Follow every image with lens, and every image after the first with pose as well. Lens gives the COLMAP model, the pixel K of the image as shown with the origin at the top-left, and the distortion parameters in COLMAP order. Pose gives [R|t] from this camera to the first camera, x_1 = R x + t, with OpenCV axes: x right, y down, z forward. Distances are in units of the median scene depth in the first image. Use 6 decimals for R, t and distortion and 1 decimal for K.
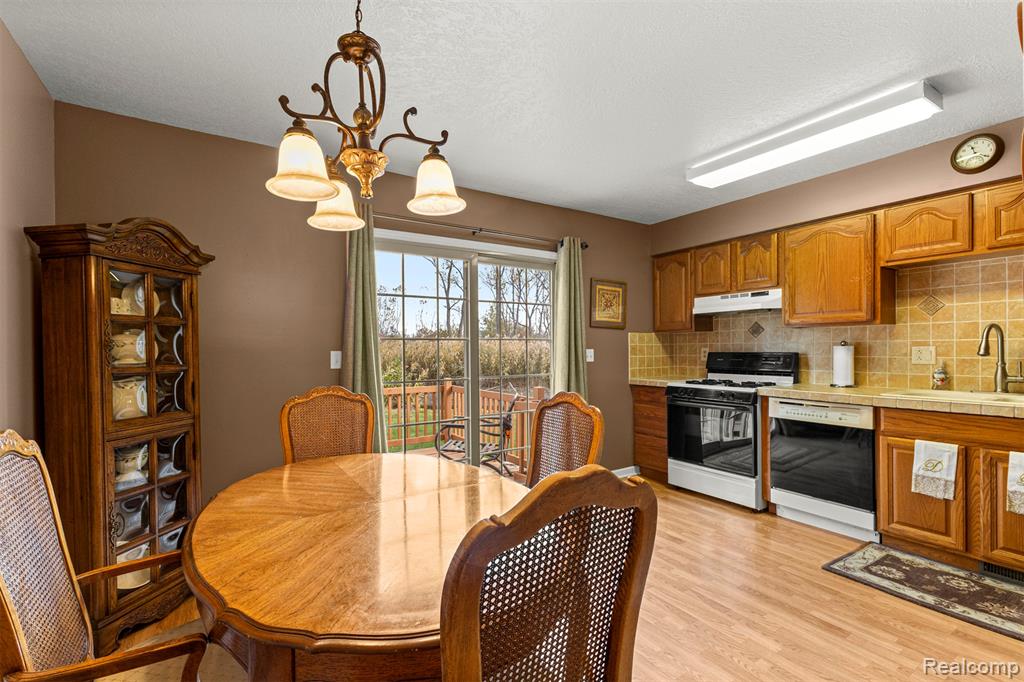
lens RADIAL K [[458.2, 0, 507.1], [0, 458.2, 352.8], [0, 0, 1]] dist [0.024373, -0.009171]
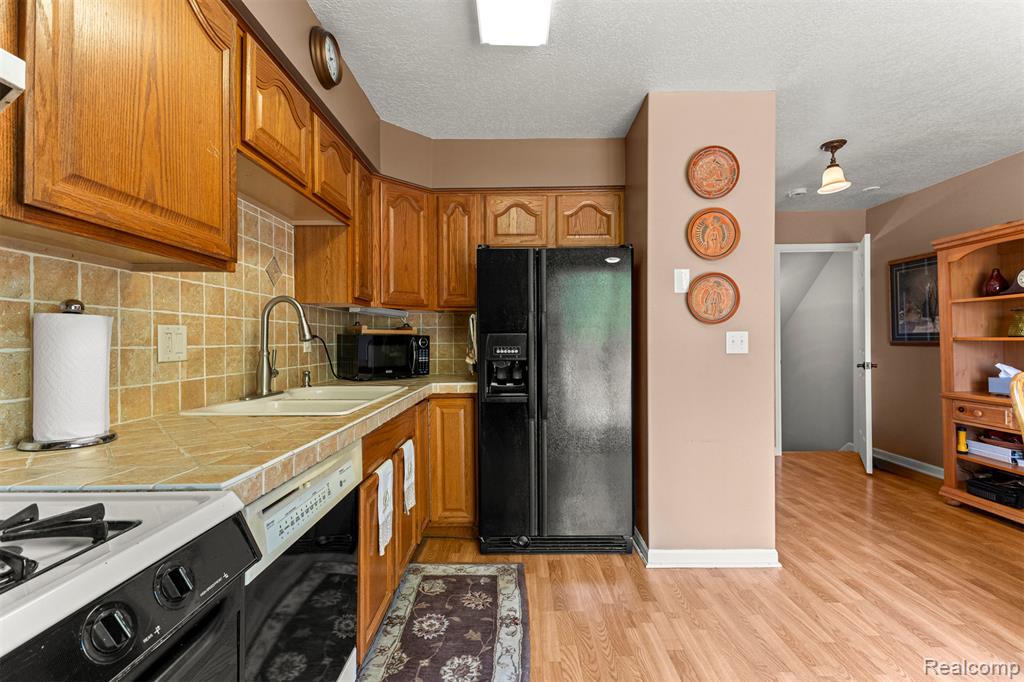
lens RADIAL K [[439.5, 0, 512.0], [0, 439.5, 341.0], [0, 0, 1]] dist [0.012321, -0.000104]
pose [[-0.835606, 0.014324, 0.549143, 0.346649], [0.019858, 0.999794, 0.004138, 0.008680], [-0.548970, 0.014363, -0.835718, 1.232399]]
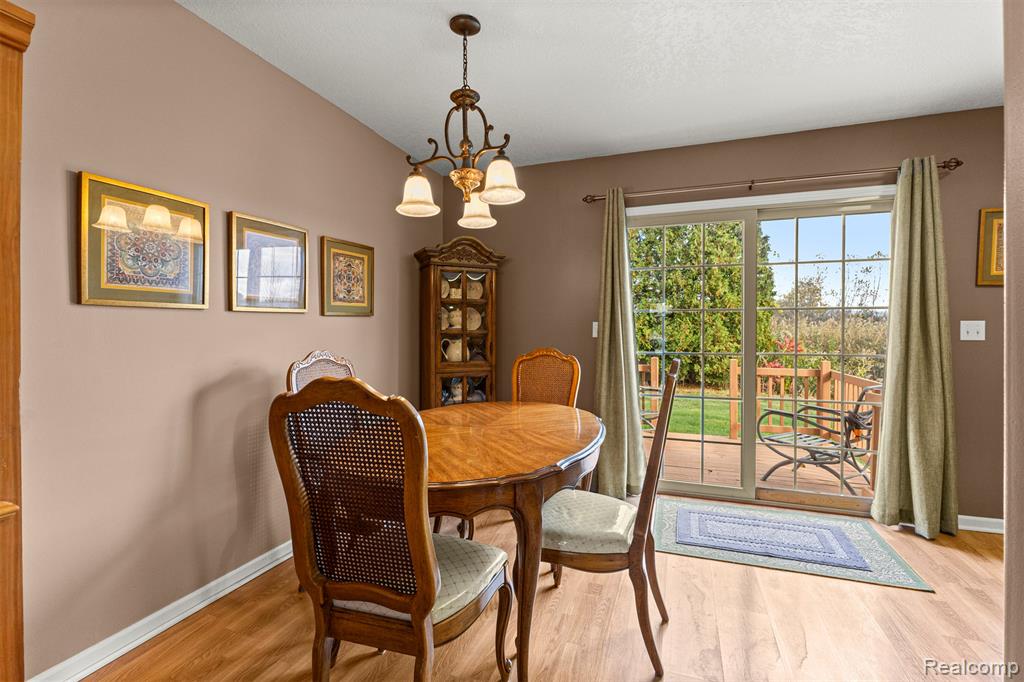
lens RADIAL K [[459.1, 0, 510.3], [0, 459.1, 335.7], [0, 0, 1]] dist [-0.002904, -0.000577]
pose [[0.603879, 0.016578, -0.796904, 0.409115], [-0.013973, 0.999850, 0.010211, 0.021241], [0.796954, 0.004969, 0.604020, 0.128678]]
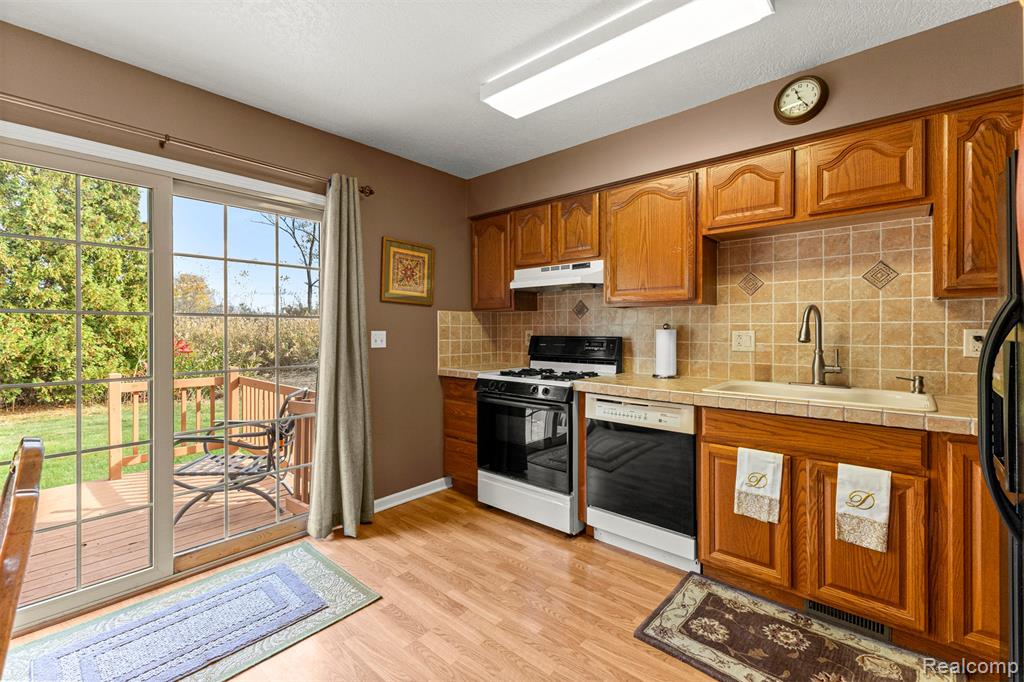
lens RADIAL K [[446.2, 0, 513.7], [0, 446.2, 332.1], [0, 0, 1]] dist [0.012267, -0.001249]
pose [[0.960812, 0.006236, 0.277131, 0.257306], [-0.005116, 0.999976, -0.004762, -0.005118], [-0.277154, 0.003158, 0.960820, 0.321789]]
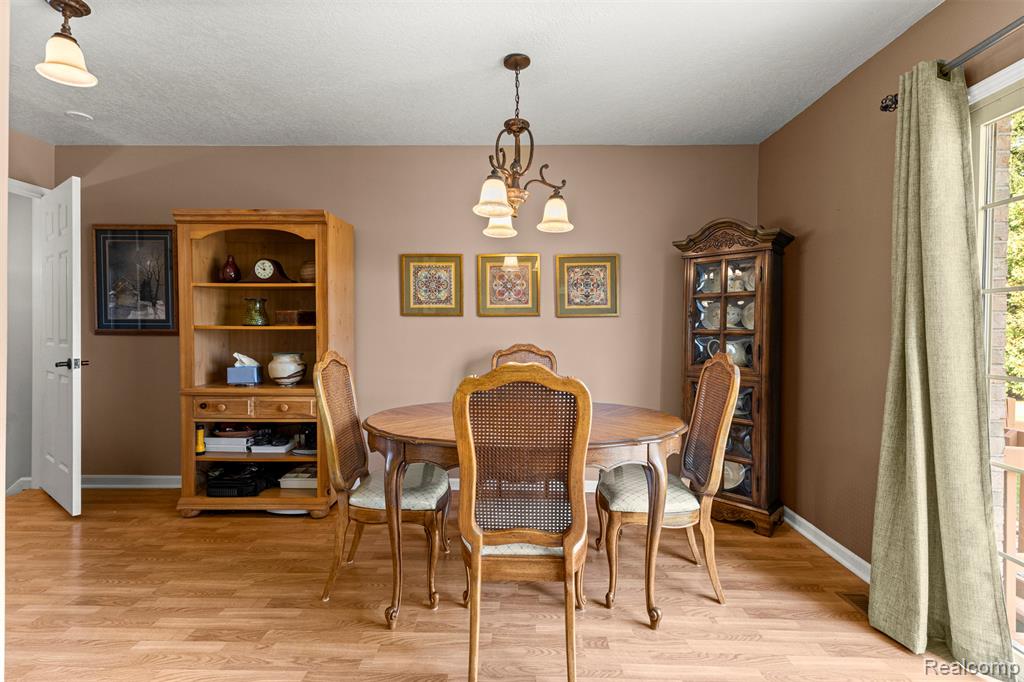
lens RADIAL K [[446.2, 0, 513.7], [0, 446.2, 332.1], [0, 0, 1]] dist [0.012267, -0.001249]
pose [[-0.554541, 0.009159, -0.832106, 0.456899], [-0.011360, 0.999763, 0.018575, 0.014096], [0.832079, 0.019753, -0.554306, 0.869601]]
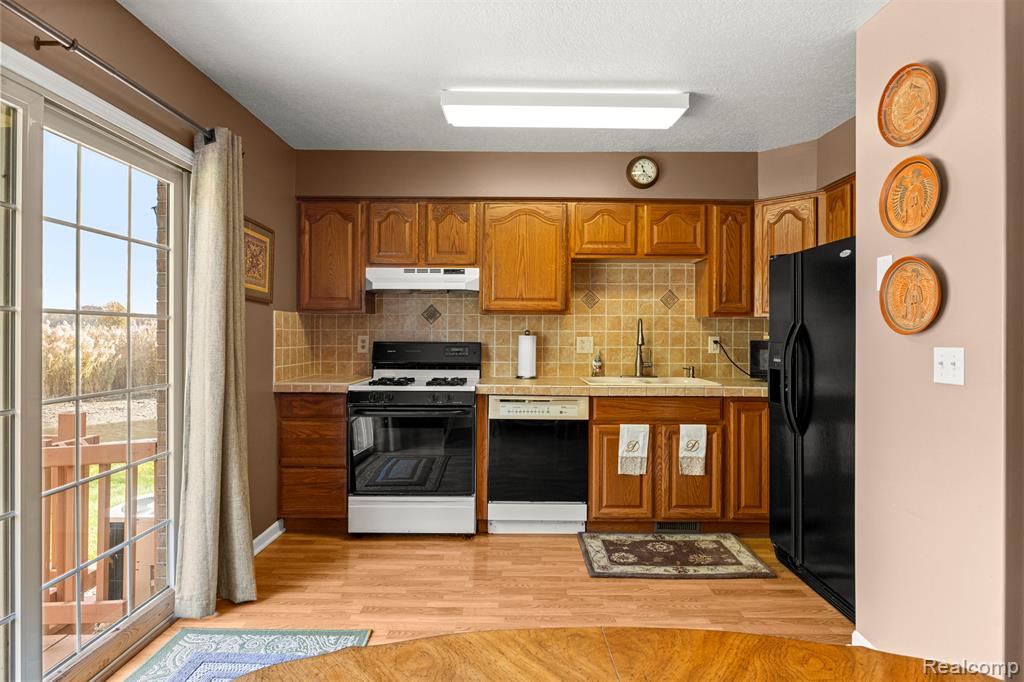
lens RADIAL K [[556.7, 0, 517.9], [0, 556.7, 336.1], [0, 0, 1]] dist [-0.002345, -0.000110]
pose [[0.535821, 0.009931, 0.844273, -0.287921], [-0.002021, 0.999943, -0.010480, -0.001762], [-0.844329, 0.003909, 0.535810, 0.451803]]
